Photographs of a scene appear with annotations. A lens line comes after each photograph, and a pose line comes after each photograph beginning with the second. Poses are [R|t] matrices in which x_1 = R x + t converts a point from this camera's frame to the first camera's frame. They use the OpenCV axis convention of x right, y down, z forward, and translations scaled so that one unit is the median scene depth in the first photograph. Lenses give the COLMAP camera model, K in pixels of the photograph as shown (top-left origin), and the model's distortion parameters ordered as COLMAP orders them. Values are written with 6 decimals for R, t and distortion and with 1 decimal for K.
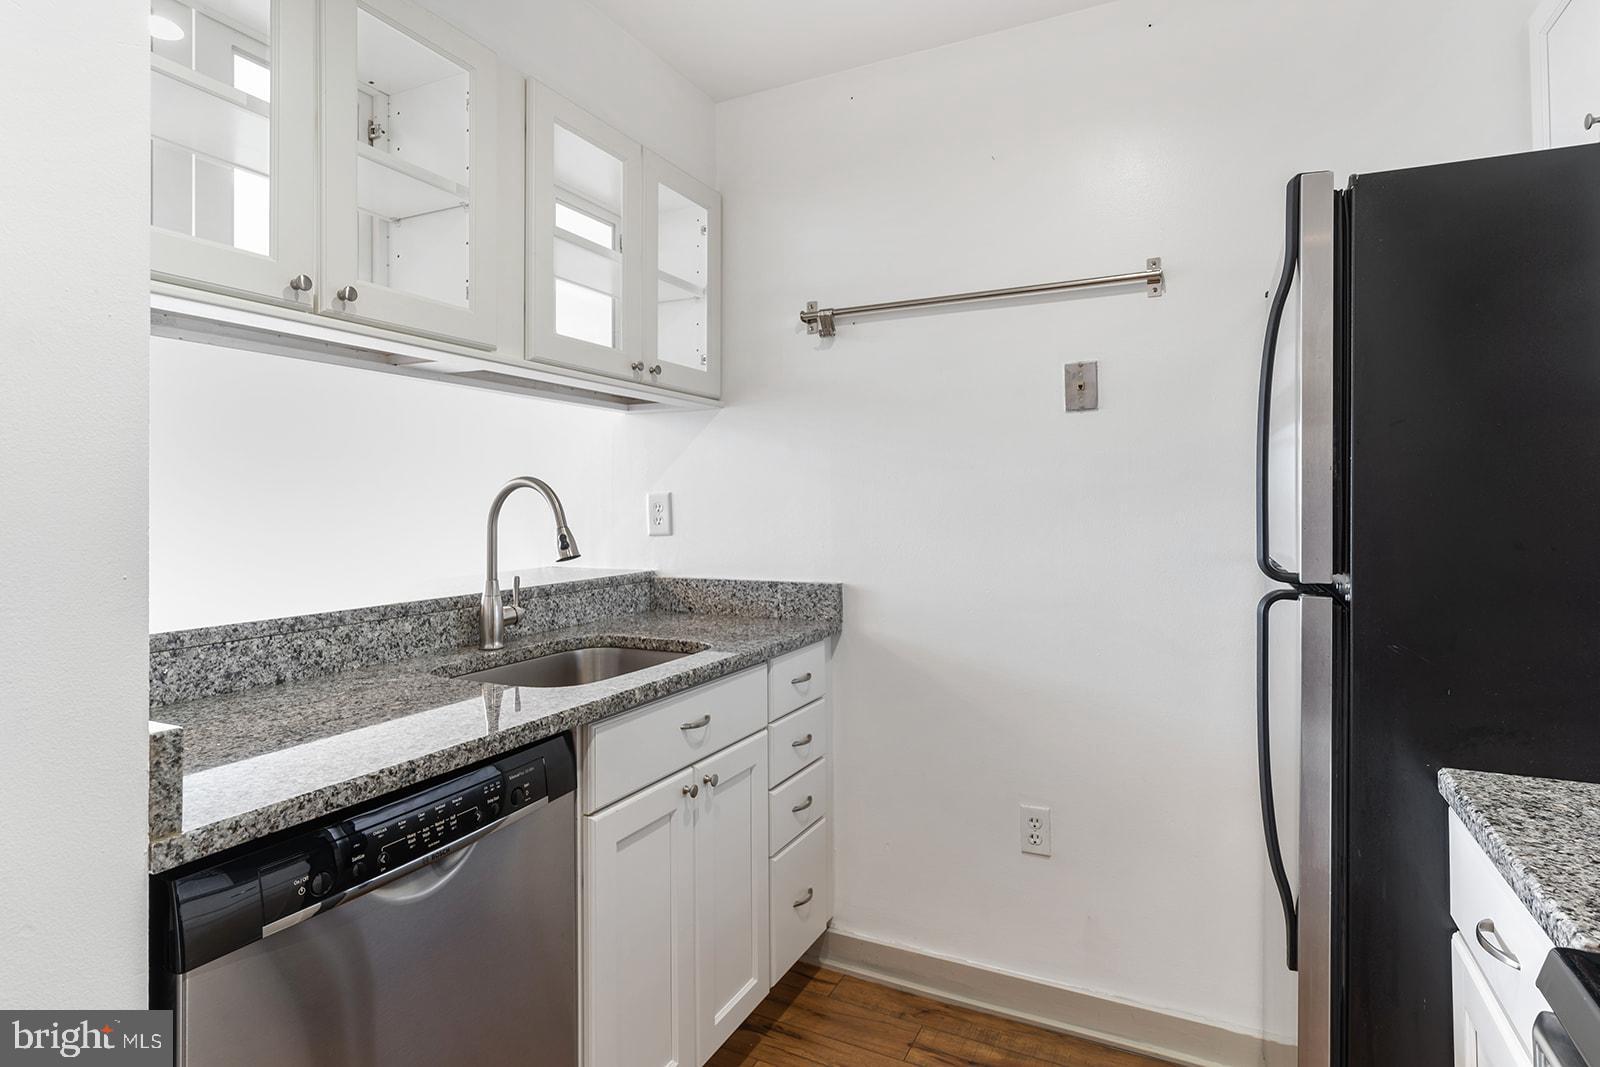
lens RADIAL K [[858.9, 0, 797.3], [0, 858.9, 491.0], [0, 0, 1]] dist [-0.003156, -0.000066]
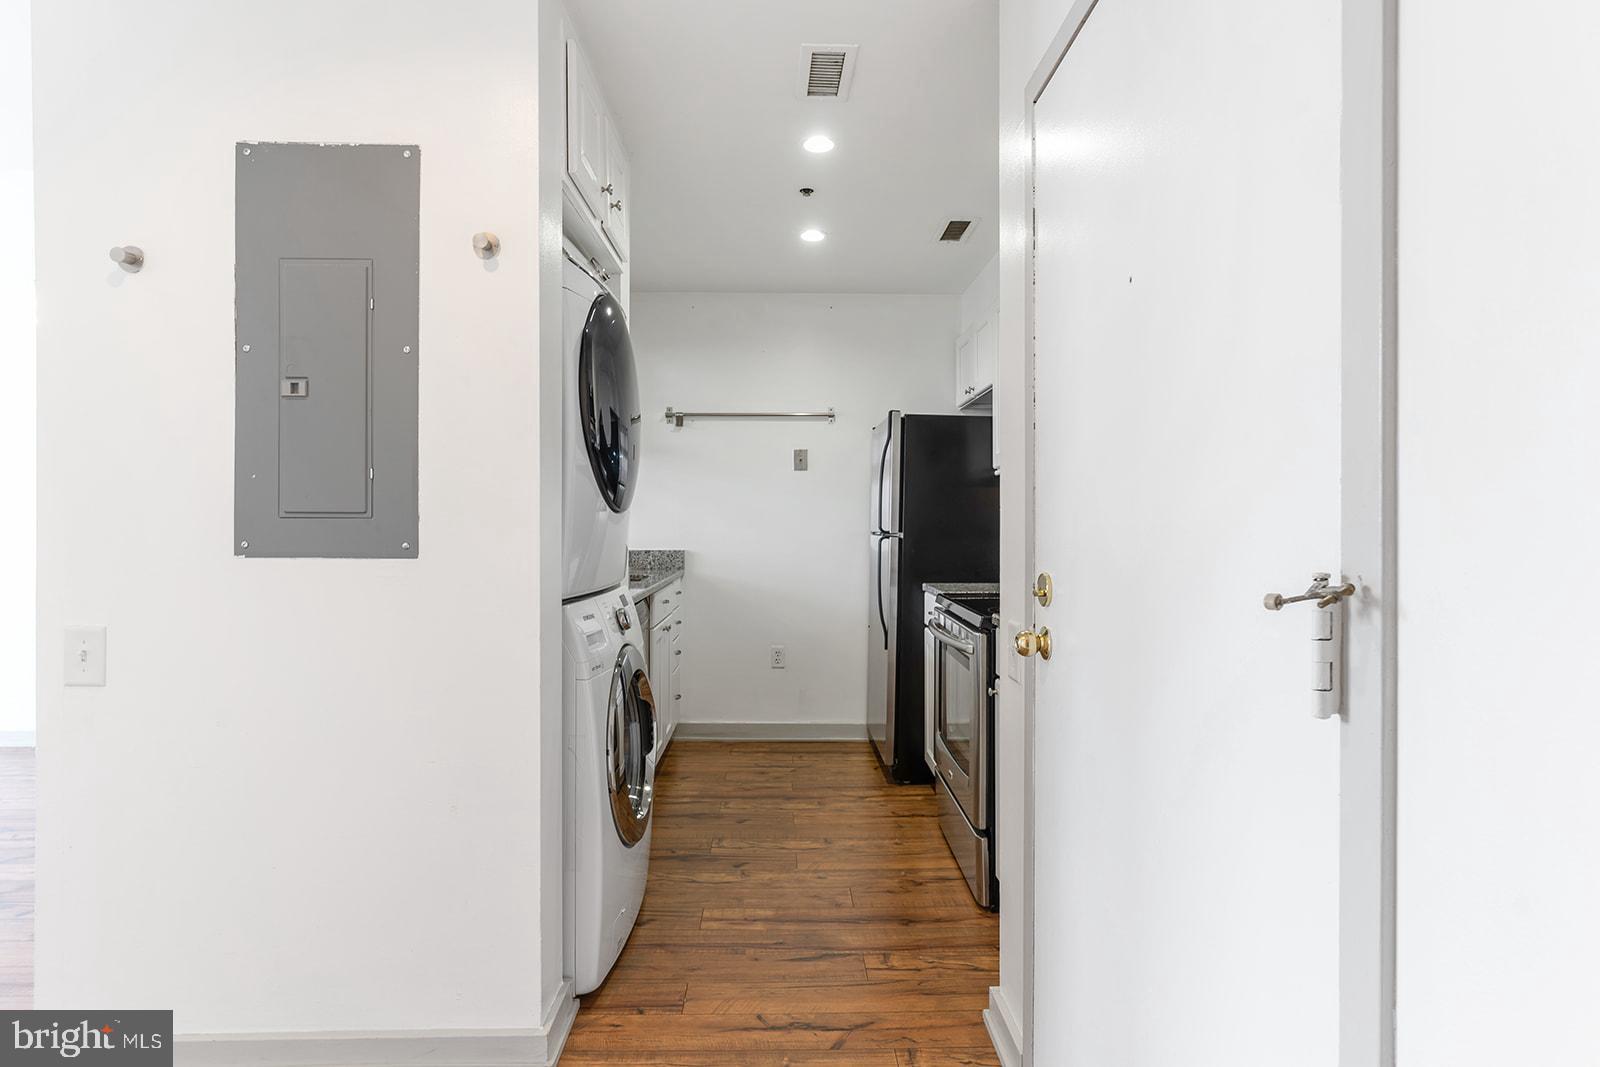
lens RADIAL K [[797.7, 0, 799.5], [0, 797.7, 525.9], [0, 0, 1]] dist [-0.026203, -0.000003]
pose [[0.894302, 0.006779, 0.447413, -0.623536], [-0.014958, 0.999779, 0.014750, 0.022639], [-0.447214, -0.019883, 0.894206, -0.901968]]
